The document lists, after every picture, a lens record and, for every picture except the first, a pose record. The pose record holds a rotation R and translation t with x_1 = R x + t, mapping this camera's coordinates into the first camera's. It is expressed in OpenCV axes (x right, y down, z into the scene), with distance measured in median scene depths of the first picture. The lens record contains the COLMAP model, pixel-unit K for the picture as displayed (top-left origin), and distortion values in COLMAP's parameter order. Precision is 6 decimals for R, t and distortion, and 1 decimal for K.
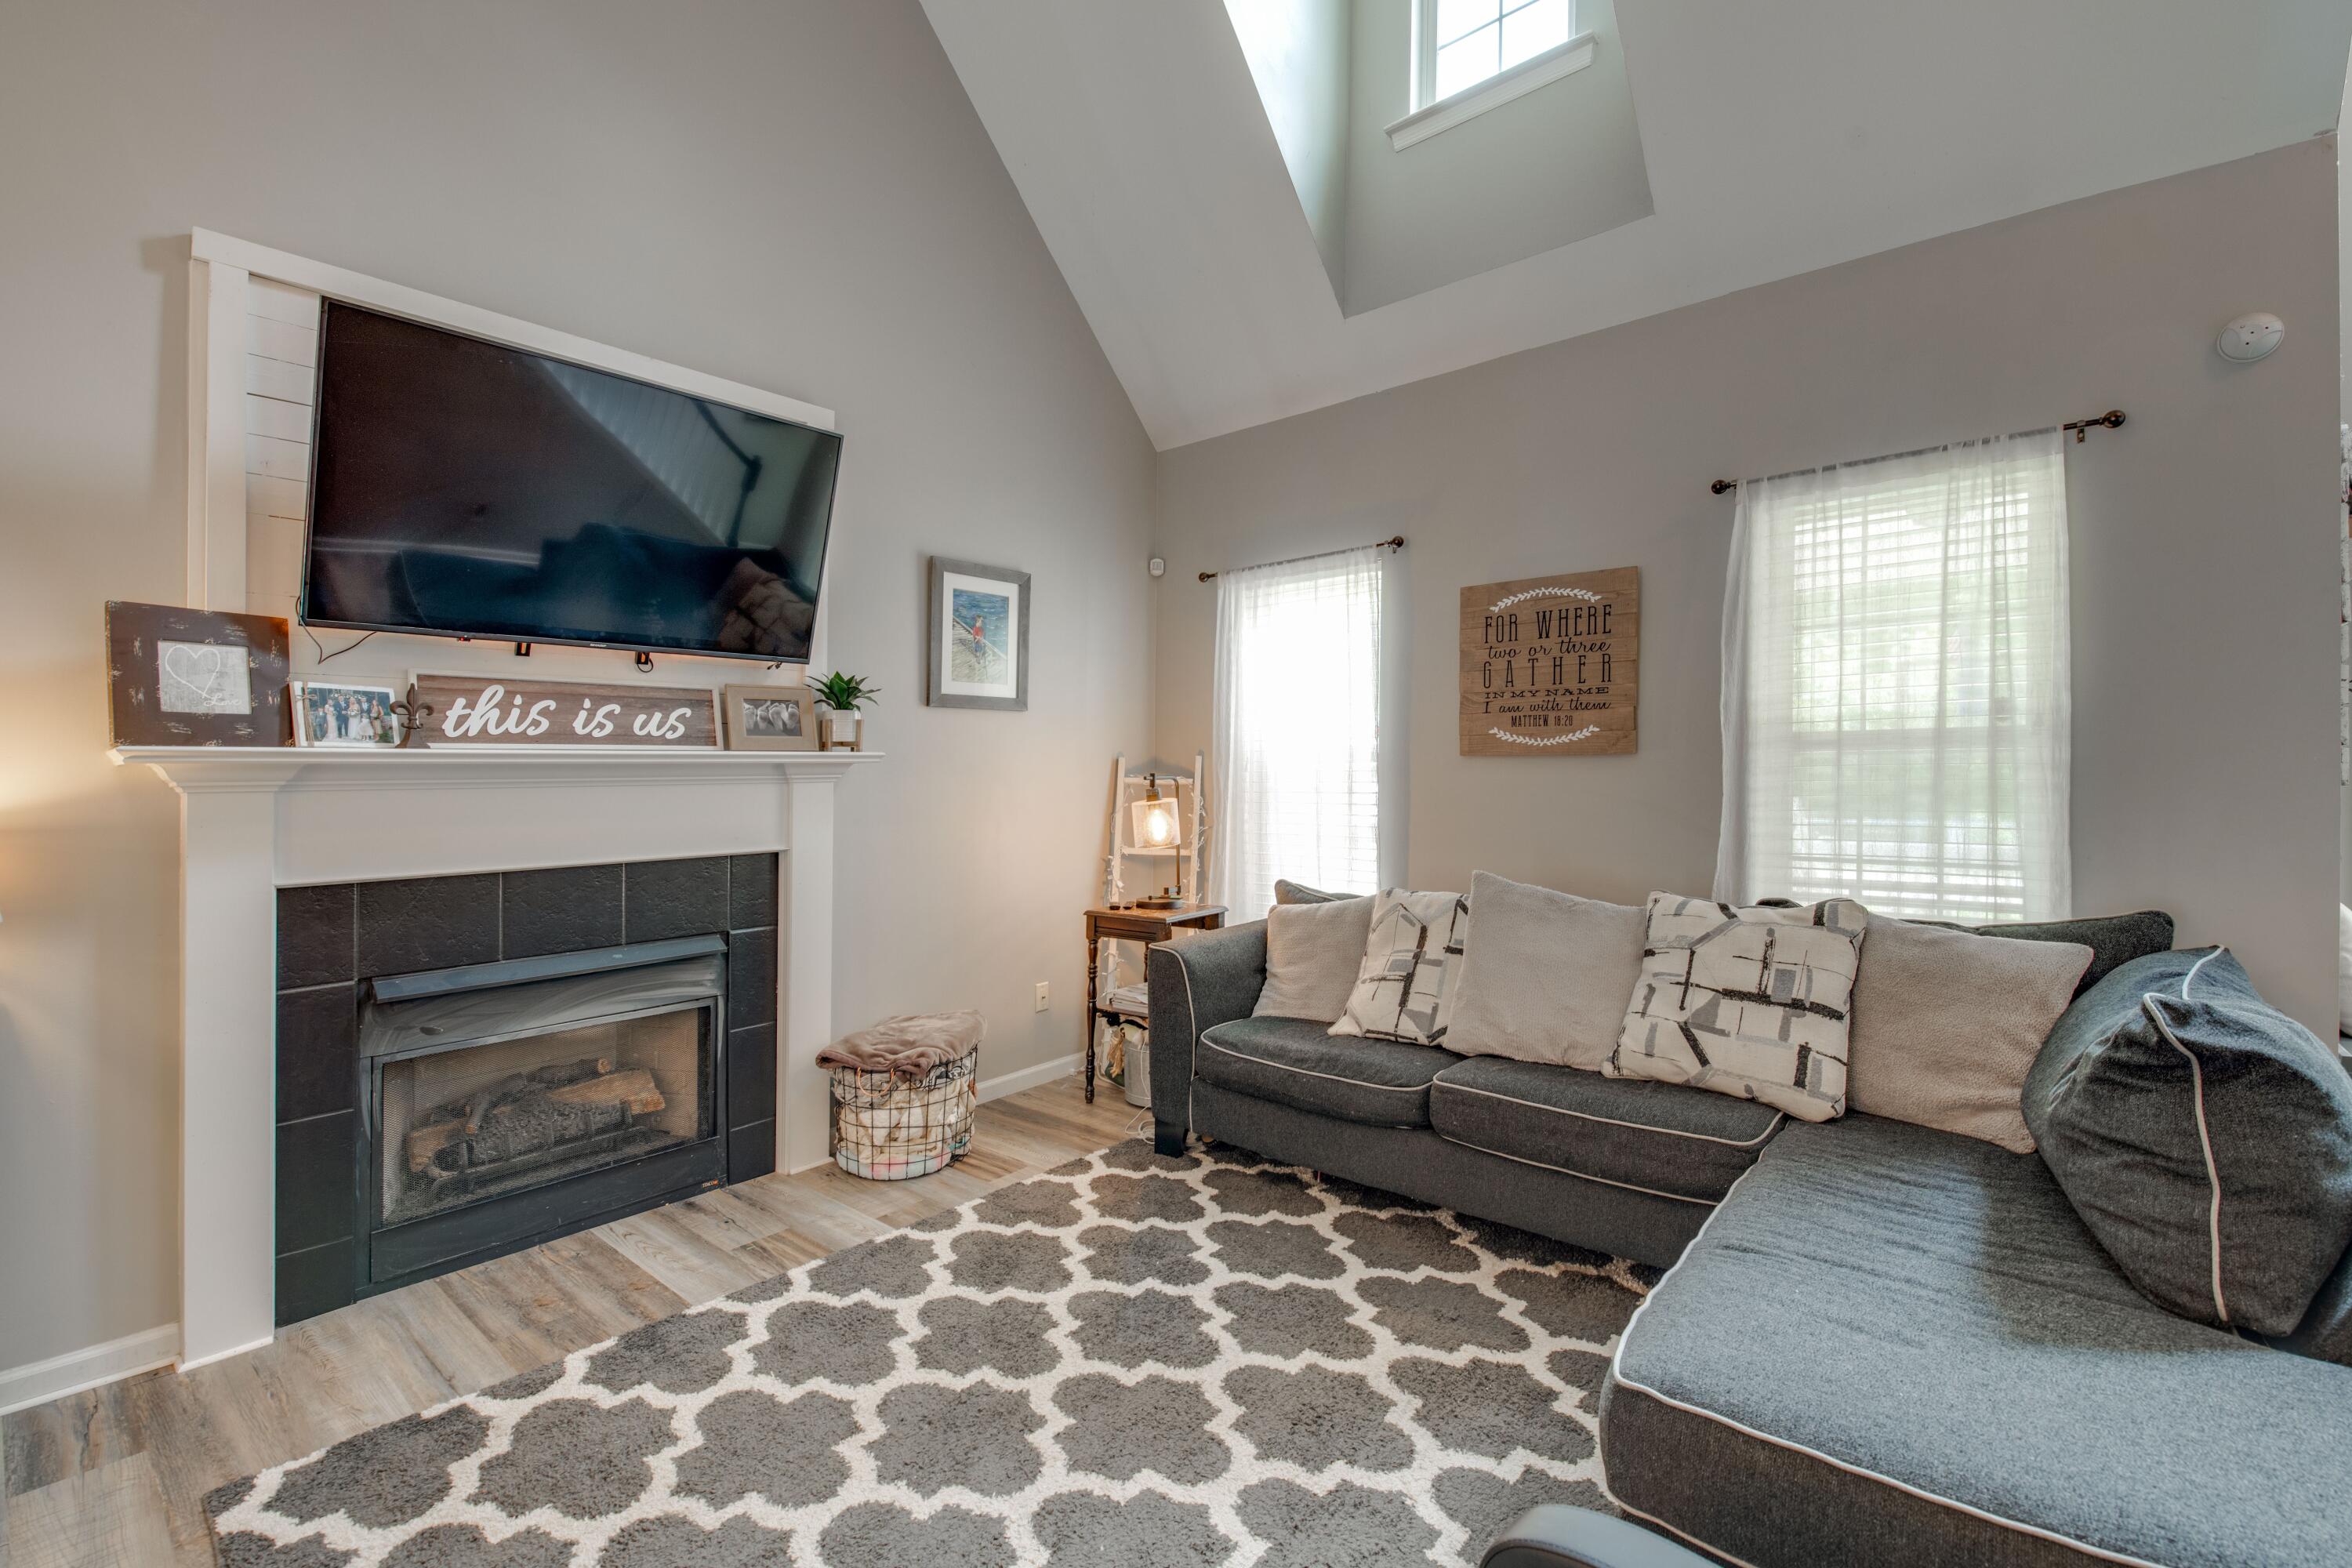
lens RADIAL K [[1021.8, 0, 1214.9], [0, 1021.8, 775.0], [0, 0, 1]] dist [0.004437, -0.005928]
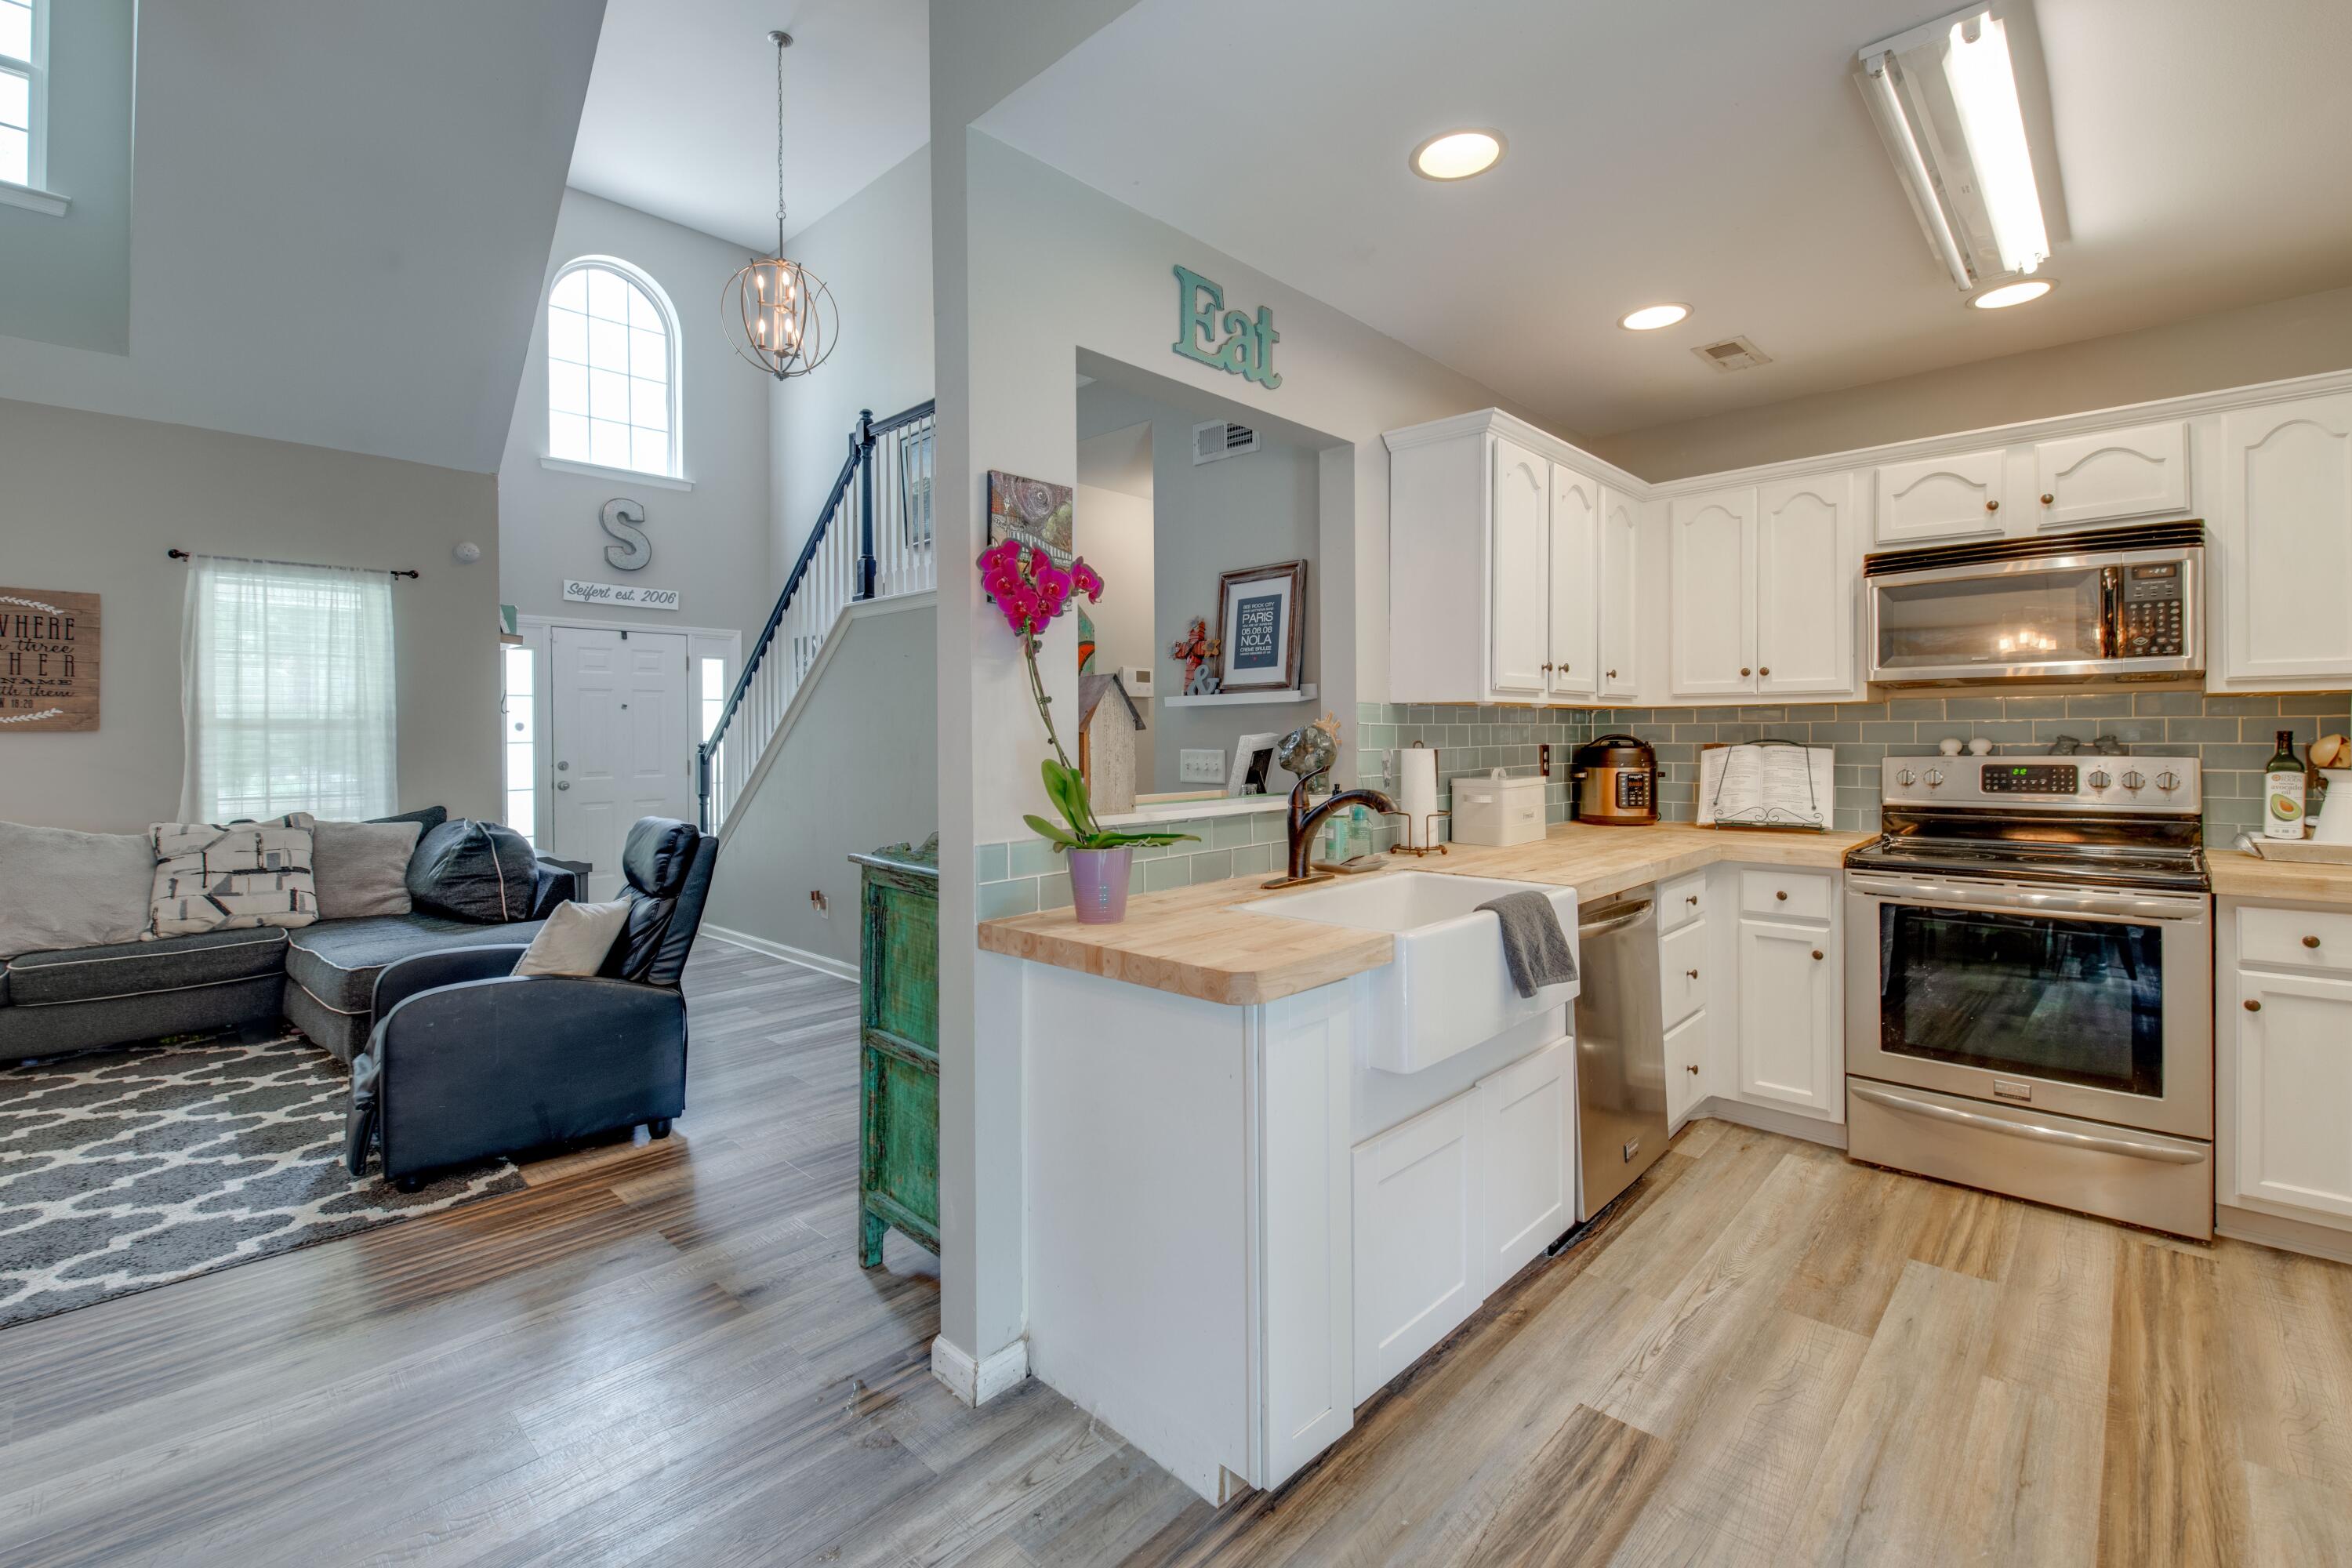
lens RADIAL K [[1021.8, 0, 1156.9], [0, 1021.8, 748.1], [0, 0, 1]] dist [0.004437, -0.005928]
pose [[0.081735, -0.003465, 0.996648, -1.019297], [0.009557, 0.999951, 0.002692, 0.014941], [-0.996608, 0.009304, 0.081764, -0.641669]]
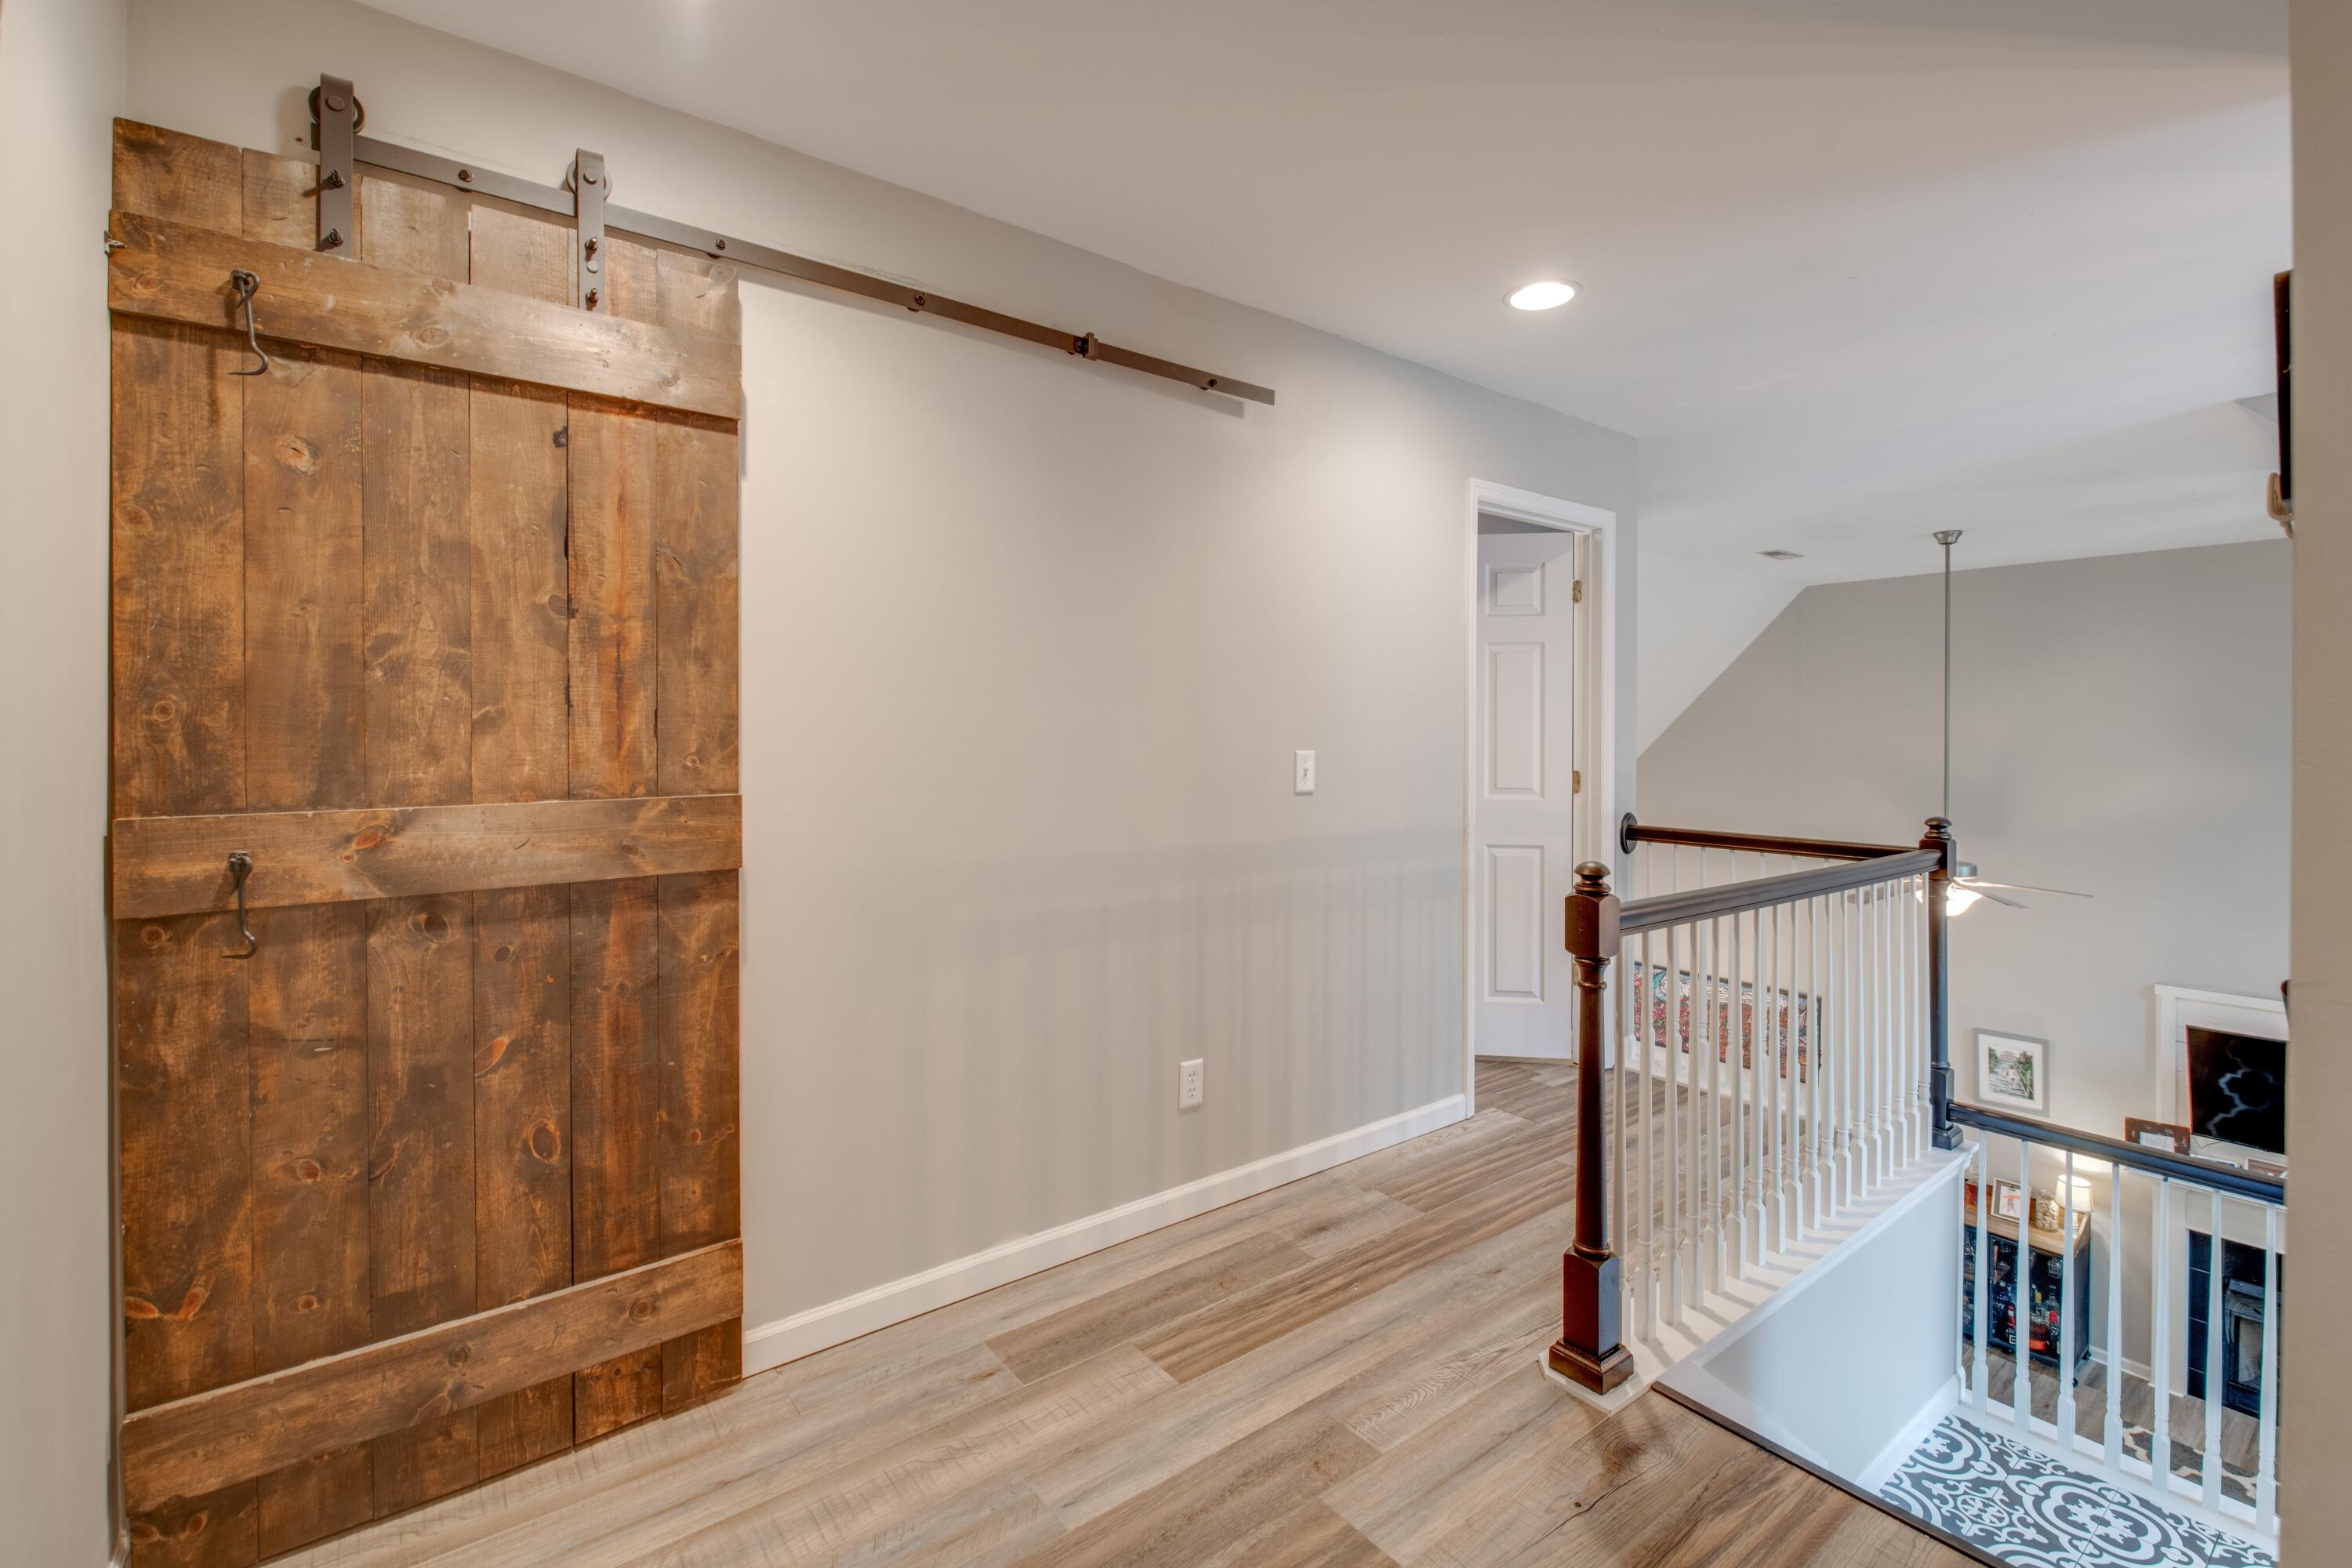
lens RADIAL K [[1021.8, 0, 1184.4], [0, 1021.8, 721.4], [0, 0, 1]] dist [0.004437, -0.005928]
pose [[-0.240083, -0.010608, -0.970694, 1.896986], [-0.002000, 0.999944, -0.010433, -0.977338], [0.970750, -0.000563, -0.240091, -0.736926]]
